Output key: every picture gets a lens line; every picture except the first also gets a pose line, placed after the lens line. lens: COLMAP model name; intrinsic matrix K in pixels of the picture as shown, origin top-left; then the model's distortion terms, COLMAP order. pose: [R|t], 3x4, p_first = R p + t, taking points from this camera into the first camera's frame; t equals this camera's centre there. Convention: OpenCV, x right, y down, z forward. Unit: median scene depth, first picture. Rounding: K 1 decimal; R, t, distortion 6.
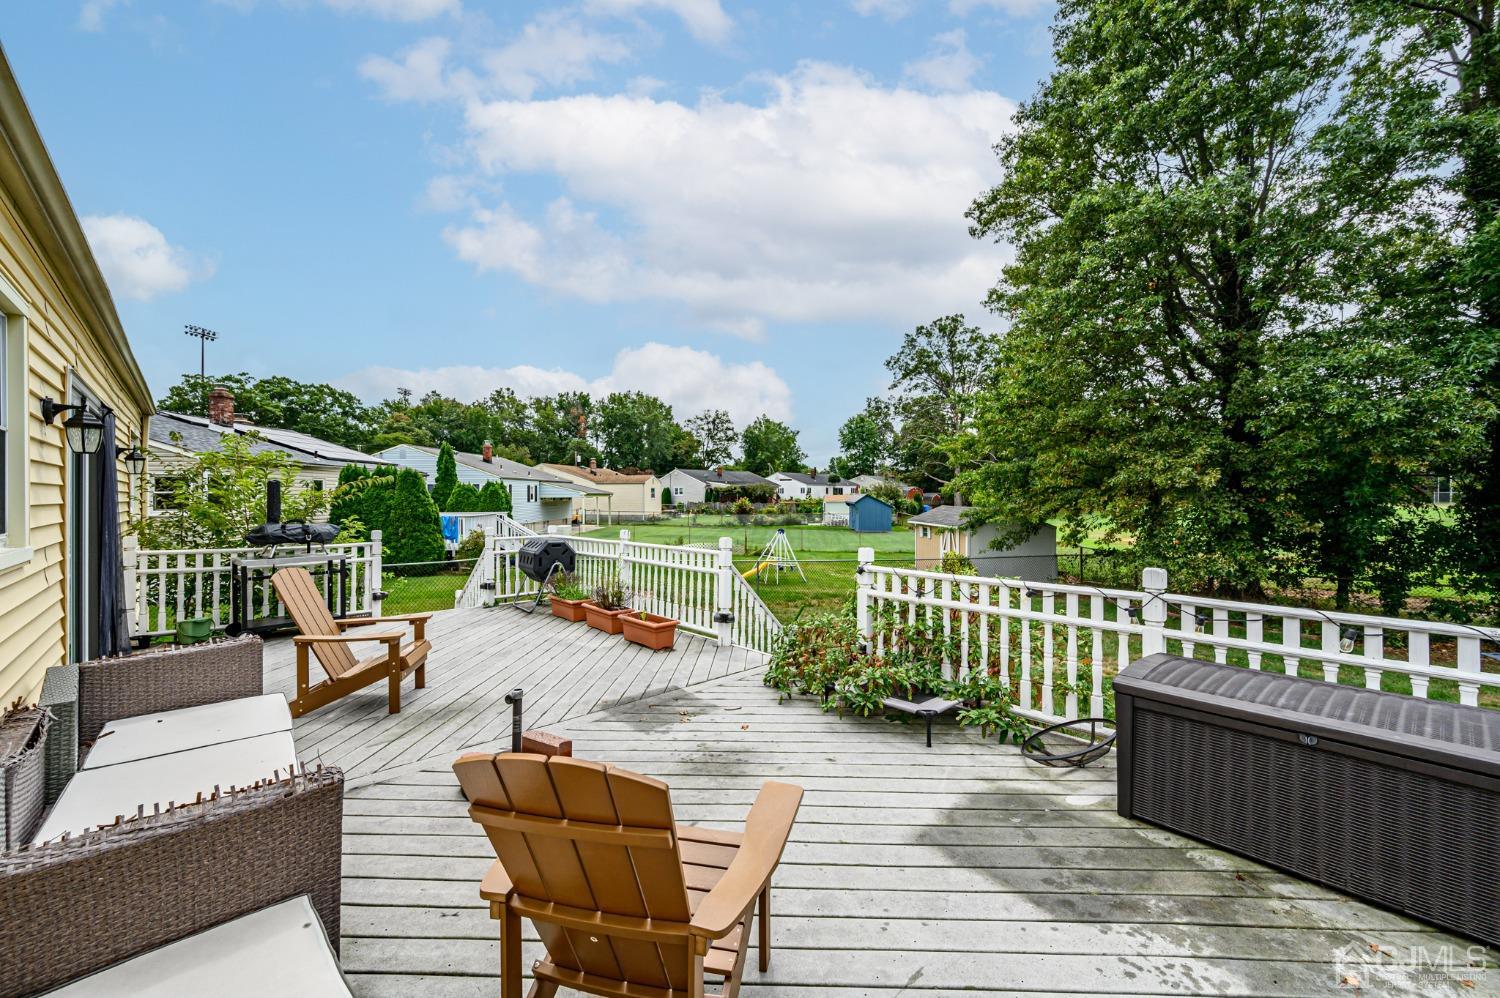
lens RADIAL K [[588.4, 0, 747.8], [0, 588.4, 498.4], [0, 0, 1]] dist [-0.001224, 0.000103]
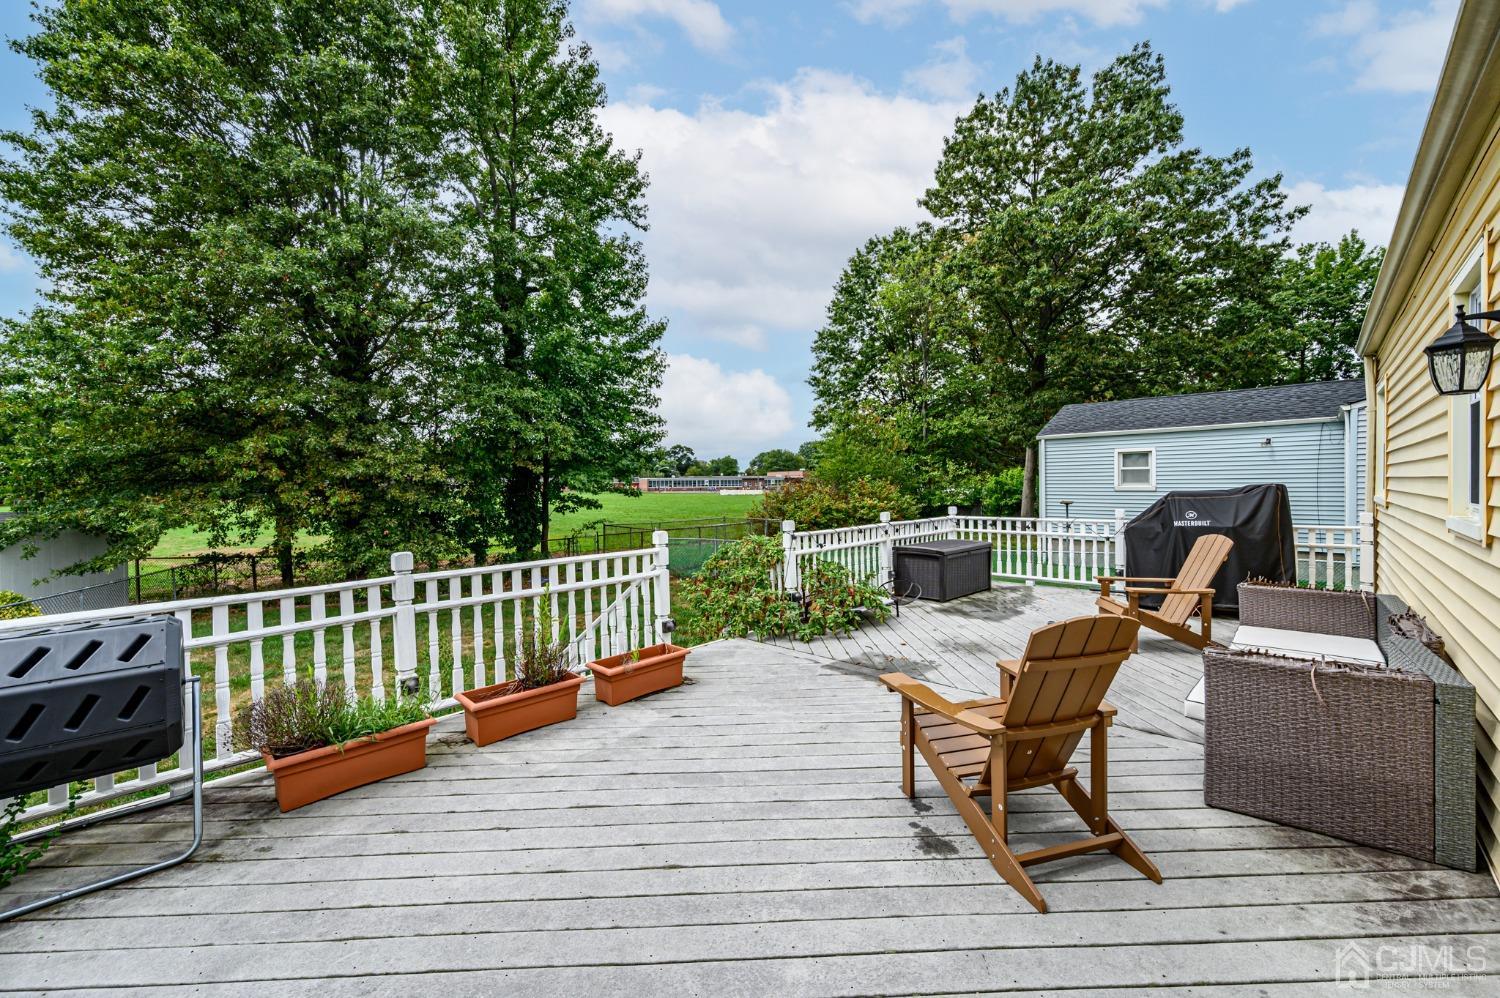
lens RADIAL K [[588.4, 0, 747.8], [0, 588.4, 498.4], [0, 0, 1]] dist [-0.001224, 0.000103]
pose [[-0.060609, -0.013905, 0.998065, -0.107169], [-0.000741, 0.999903, 0.013886, 0.001249], [-0.998161, 0.000102, -0.060613, 0.112230]]
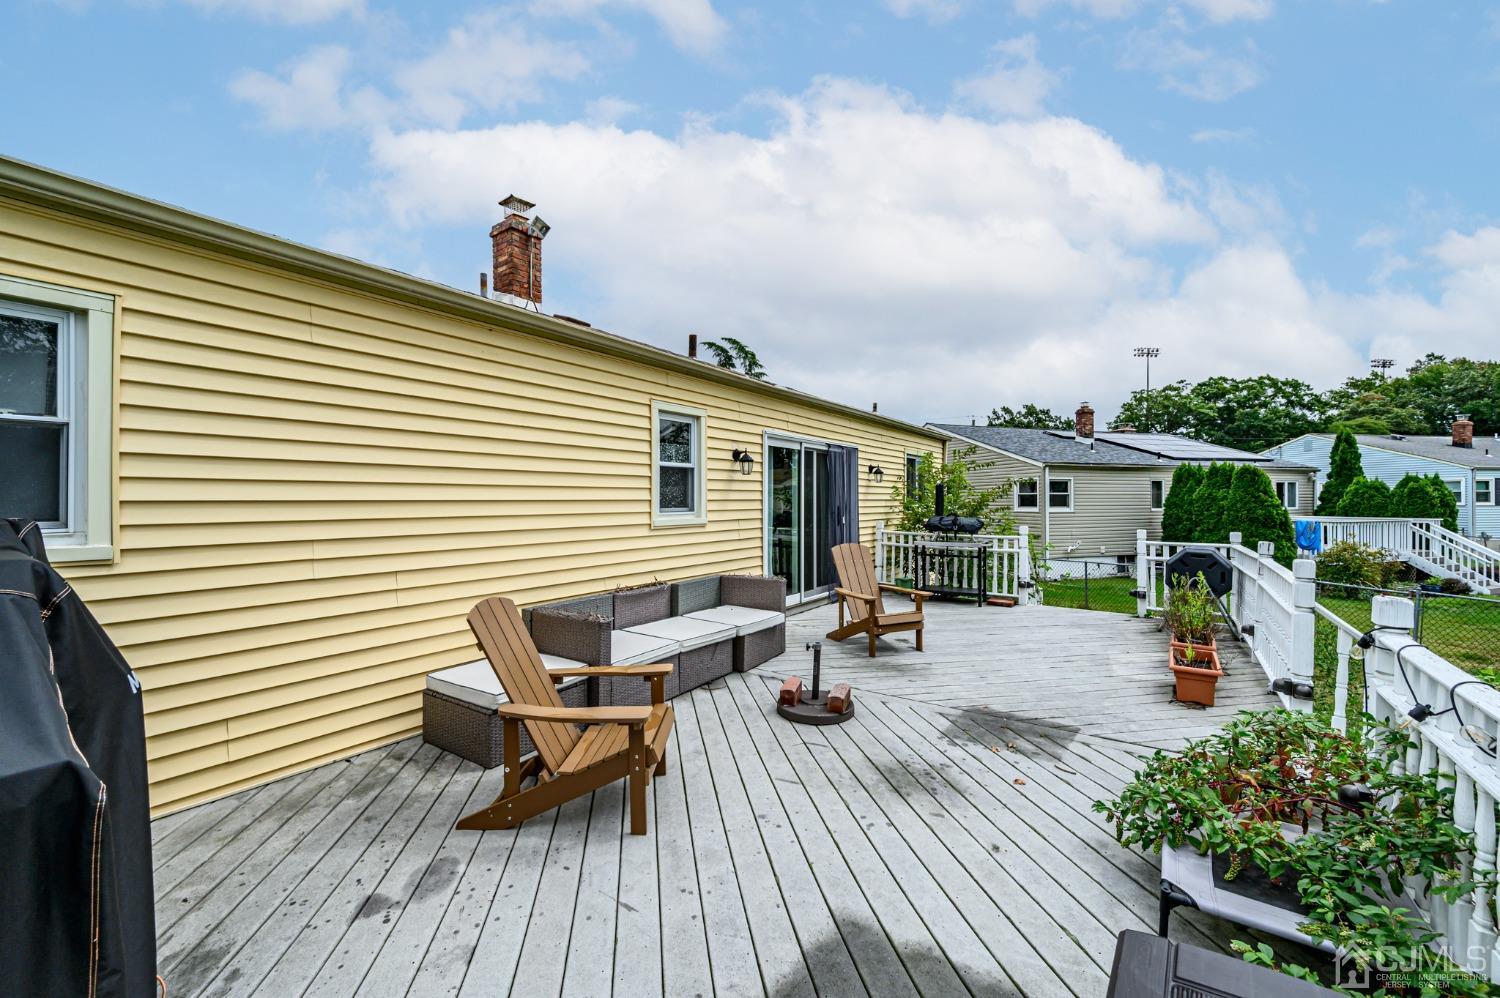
lens RADIAL K [[588.4, 0, 747.8], [0, 588.4, 498.4], [0, 0, 1]] dist [-0.001224, 0.000103]
pose [[0.211644, 0.001991, -0.977345, 0.053666], [-0.002484, 0.999996, 0.001500, 0.000135], [0.977344, 0.002111, 0.211648, 0.035975]]
